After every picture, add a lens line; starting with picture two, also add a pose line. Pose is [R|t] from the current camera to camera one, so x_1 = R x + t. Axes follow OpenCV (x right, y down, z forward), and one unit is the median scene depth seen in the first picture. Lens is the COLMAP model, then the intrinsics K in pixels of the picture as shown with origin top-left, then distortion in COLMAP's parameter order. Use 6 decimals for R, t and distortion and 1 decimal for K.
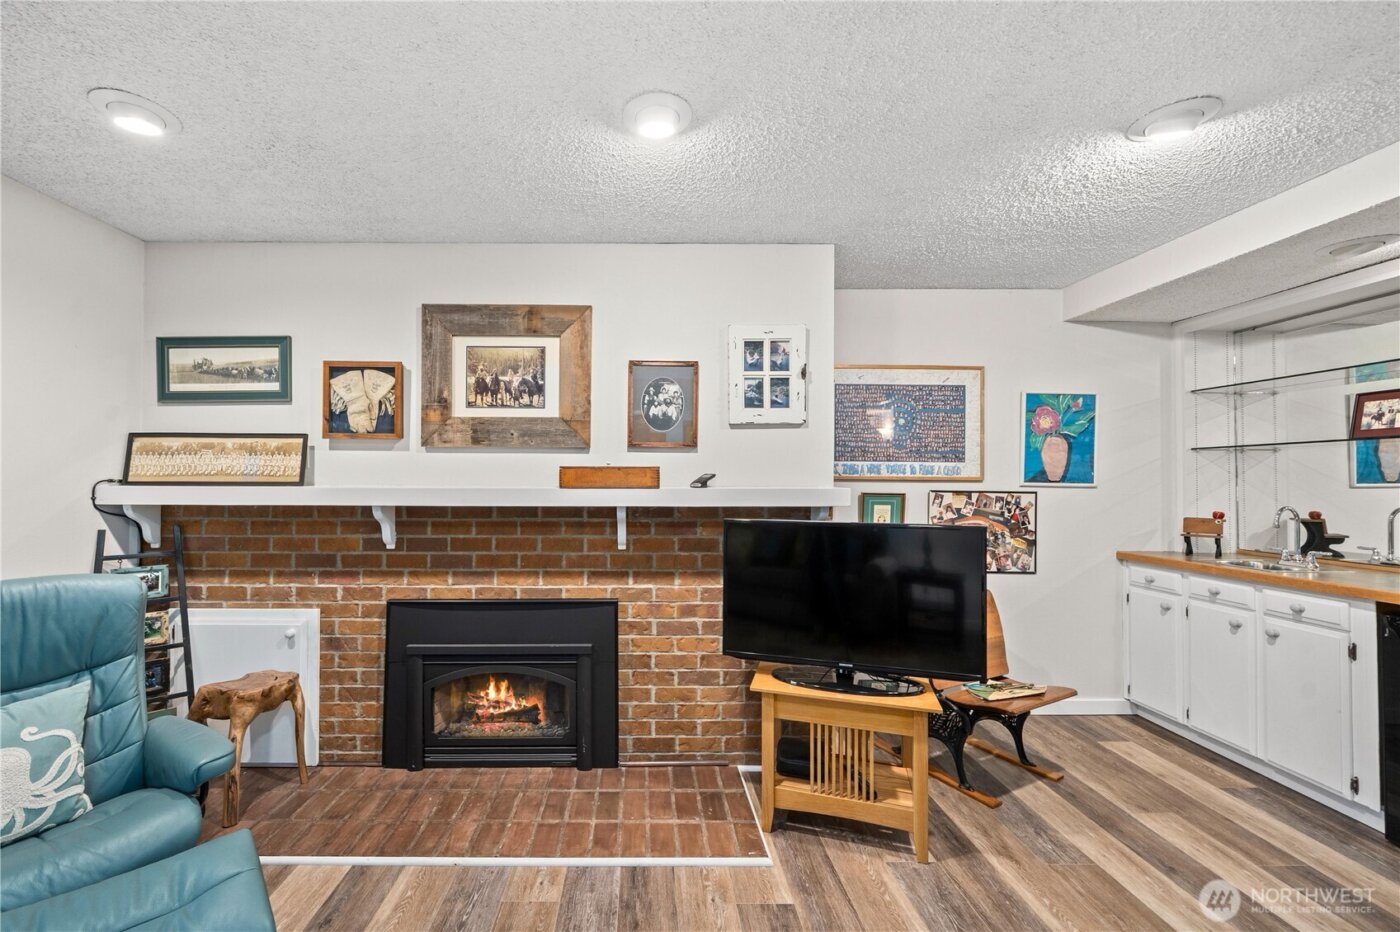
lens RADIAL K [[547.4, 0, 699.8], [0, 547.4, 471.1], [0, 0, 1]] dist [-0.001126, -0.000217]
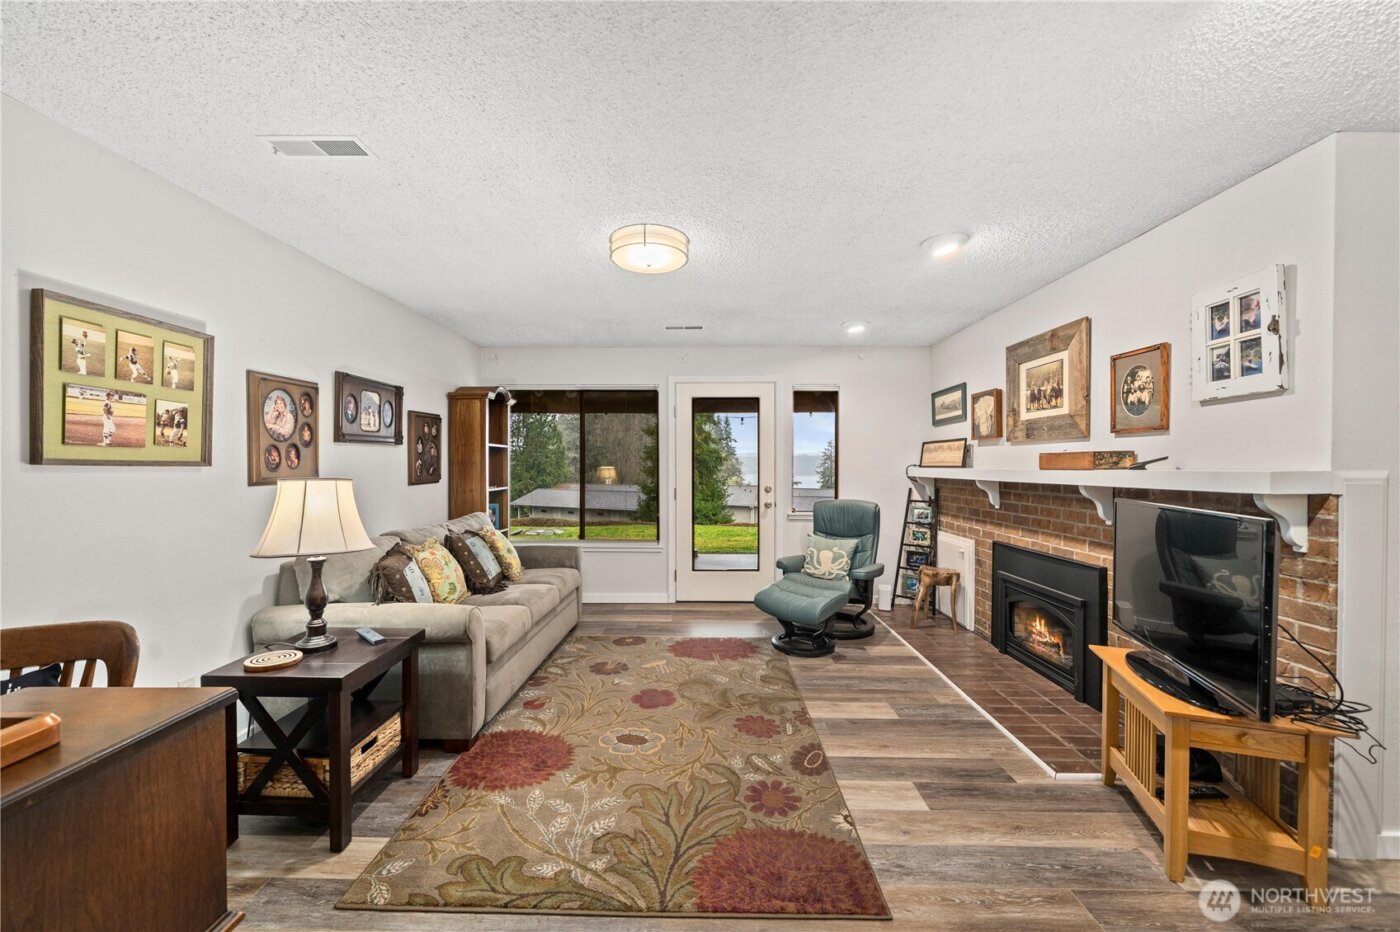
lens RADIAL K [[547.4, 0, 697.8], [0, 547.4, 467.5], [0, 0, 1]] dist [-0.001126, -0.000217]
pose [[-0.021233, -0.000020, -0.999775, 1.006997], [0.012907, 0.999917, -0.000294, 0.014336], [0.999691, -0.012910, -0.021231, 0.179050]]
